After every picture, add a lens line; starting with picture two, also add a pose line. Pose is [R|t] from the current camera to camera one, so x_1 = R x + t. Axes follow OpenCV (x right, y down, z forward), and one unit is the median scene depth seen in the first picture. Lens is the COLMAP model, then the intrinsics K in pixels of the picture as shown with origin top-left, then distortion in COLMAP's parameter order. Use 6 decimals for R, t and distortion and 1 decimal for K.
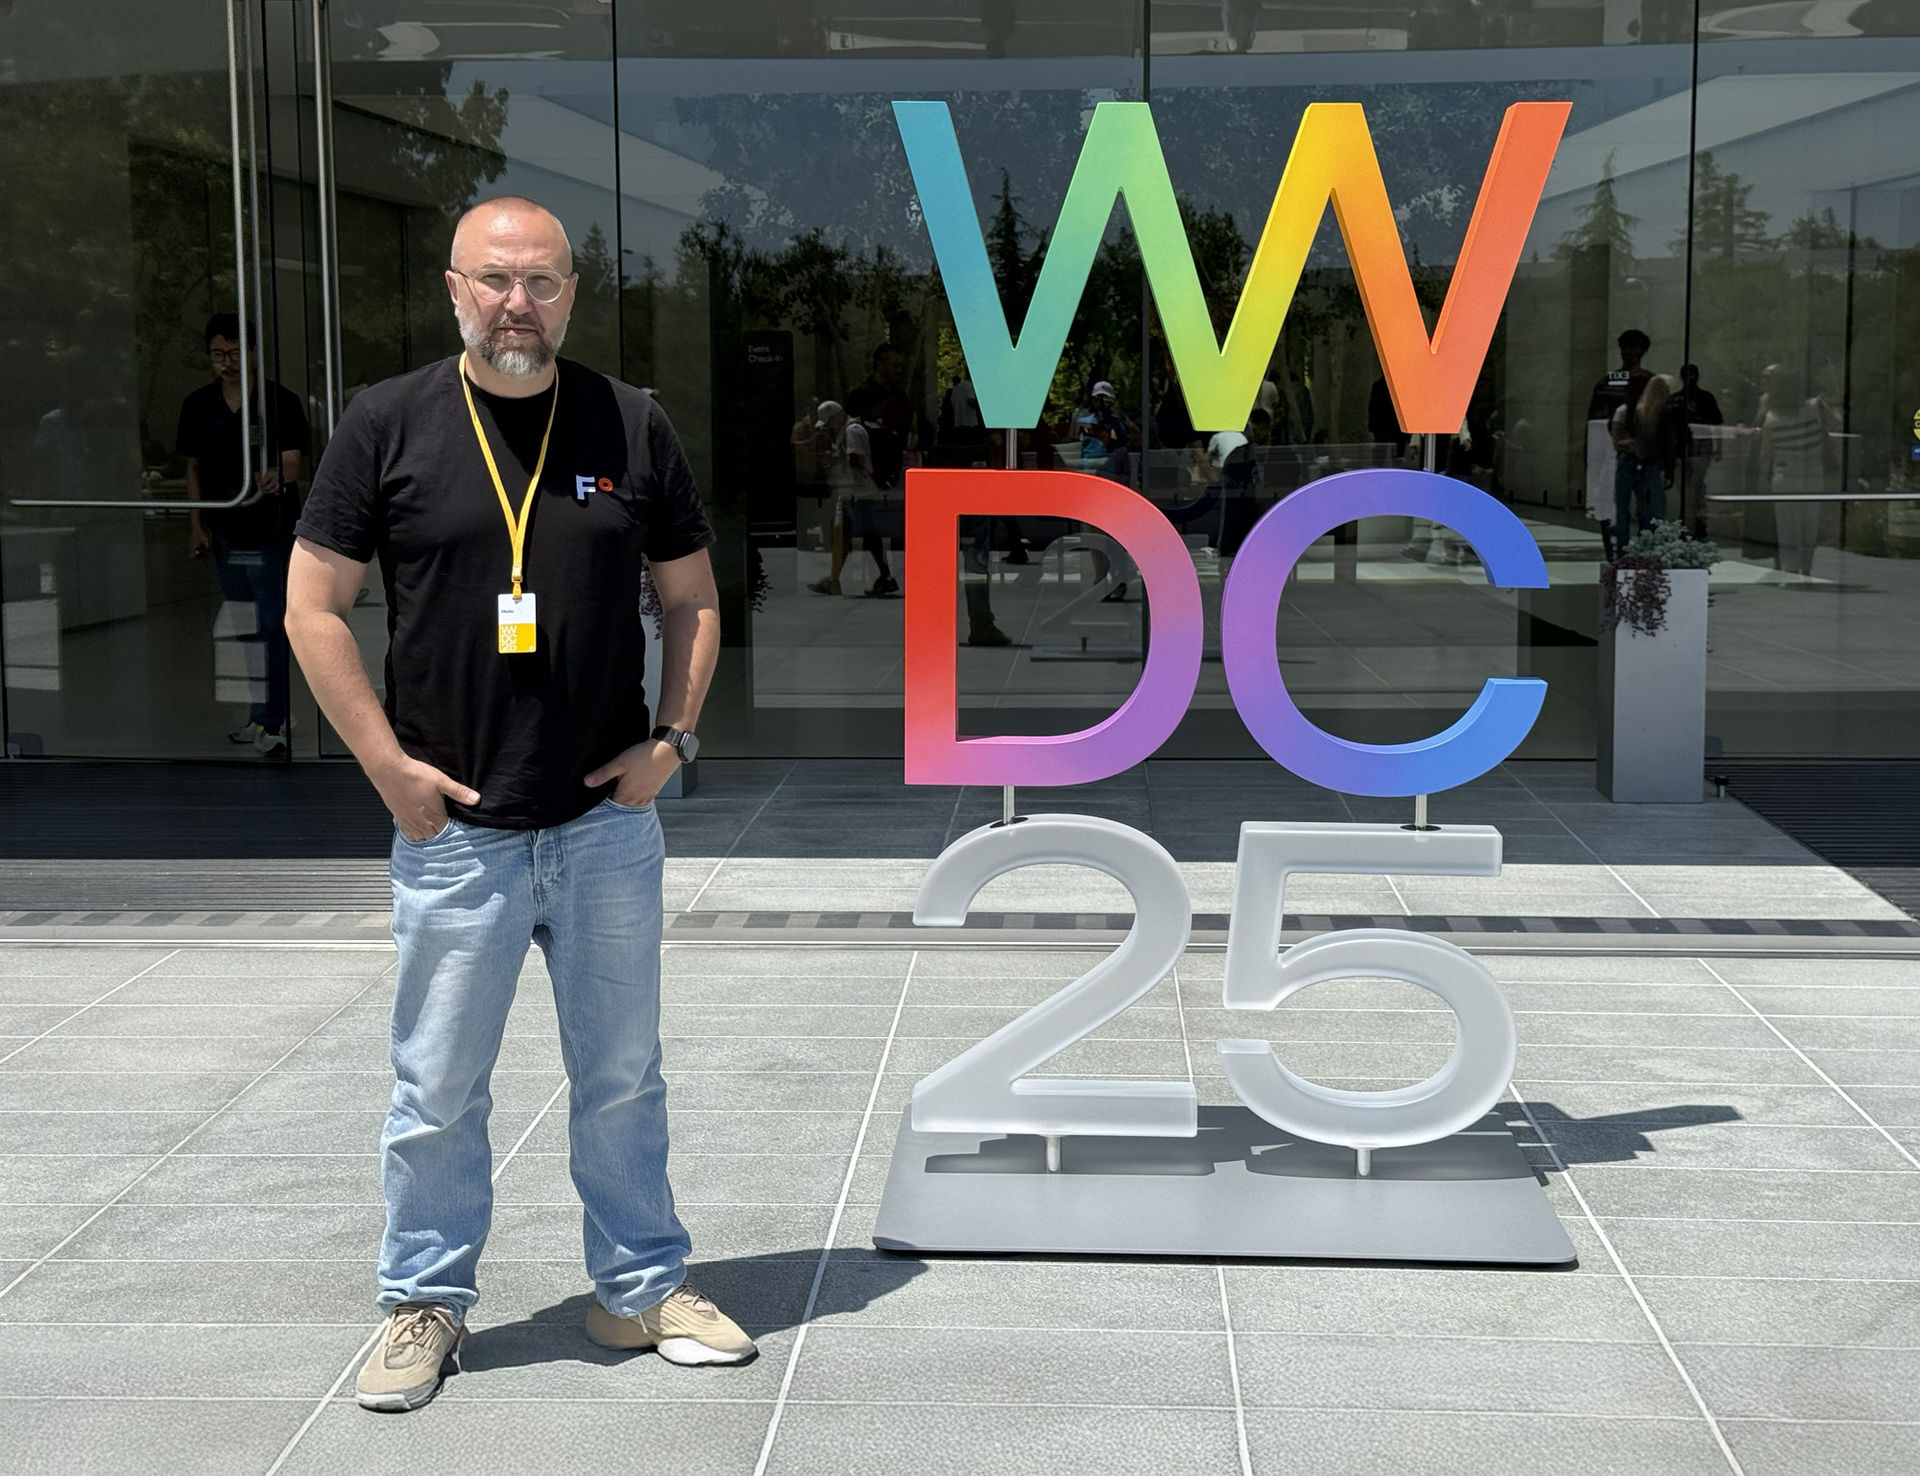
lens RADIAL K [[2643.3, 0, 957.6], [0, 2643.3, 626.2], [0, 0, 1]] dist [0.093351, 0.001772]
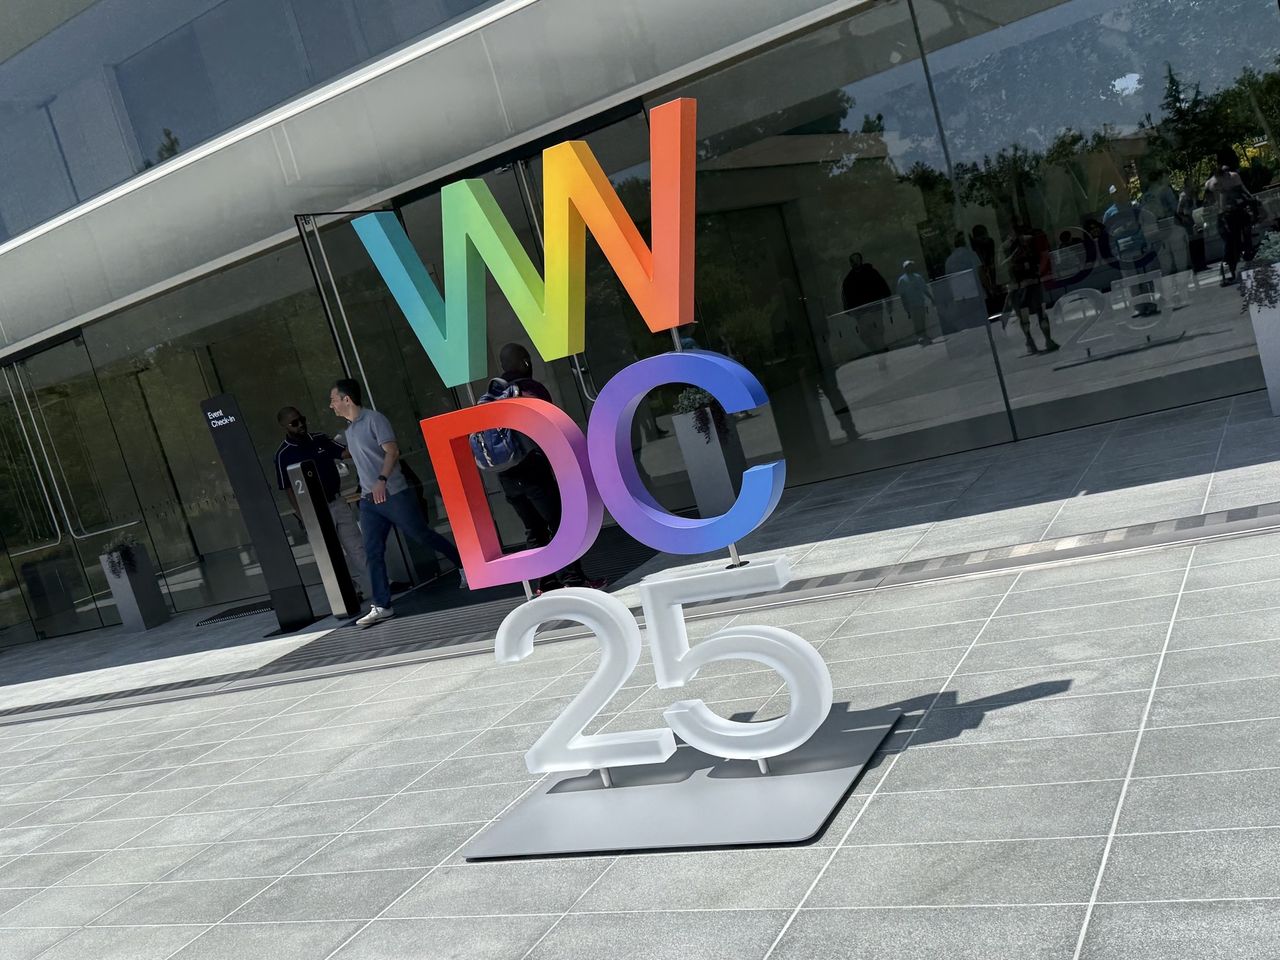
lens RADIAL K [[1262.2, 0, 640.0], [0, 1262.2, 480.0], [0, 0, 1]] dist [0.050165, -0.001631]
pose [[0.869592, -0.195501, -0.453418, 0.477656], [0.232283, 0.972294, 0.026259, -0.008015], [0.435722, -0.128156, 0.890911, 0.297106]]
